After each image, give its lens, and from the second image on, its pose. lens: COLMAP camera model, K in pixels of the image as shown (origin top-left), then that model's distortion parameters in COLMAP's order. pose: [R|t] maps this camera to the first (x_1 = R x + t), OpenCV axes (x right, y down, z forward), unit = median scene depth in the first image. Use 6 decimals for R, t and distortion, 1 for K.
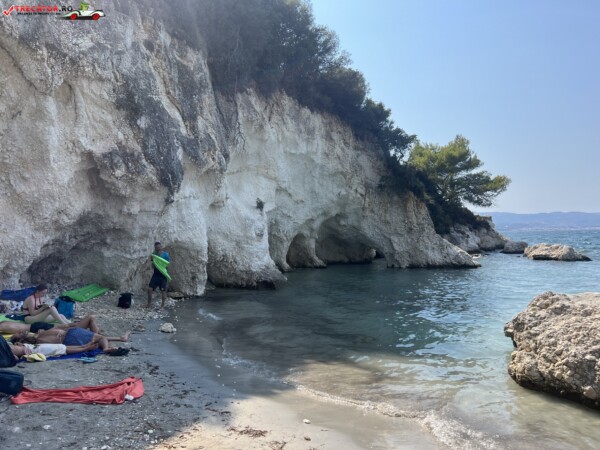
lens RADIAL K [[447.1, 0, 296.6], [0, 447.1, 229.1], [0, 0, 1]] dist [0.058525, -0.080281]
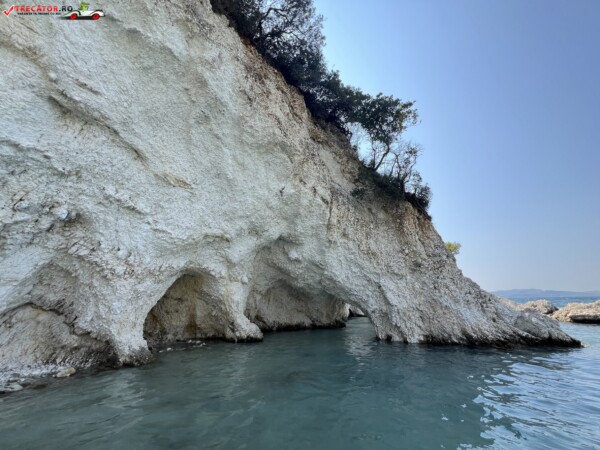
lens RADIAL K [[238.8, 0, 300.5], [0, 238.8, 226.4], [0, 0, 1]] dist [-0.002673, -0.000799]
pose [[0.999950, 0.008544, 0.005111, 0.117275], [-0.006755, 0.959349, -0.282143, 0.039712], [-0.007314, 0.282094, 0.959359, 0.745506]]
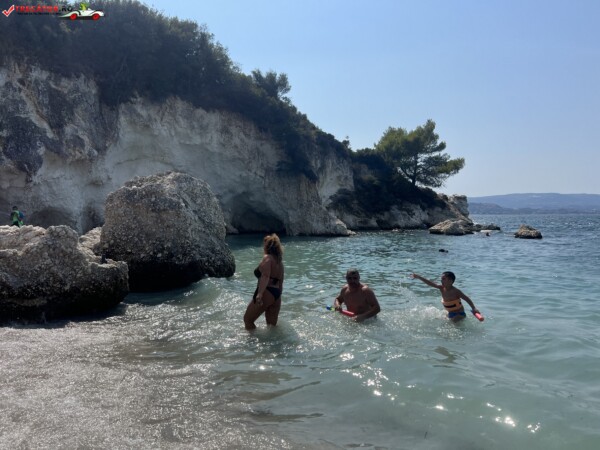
lens RADIAL K [[447.1, 0, 302.1], [0, 447.1, 231.4], [0, 0, 1]] dist [0.058525, -0.080281]
pose [[0.990630, 0.022752, -0.134662, 0.442345], [-0.015743, 0.998476, 0.052890, 0.008442], [0.135660, -0.050274, 0.989479, -0.232905]]
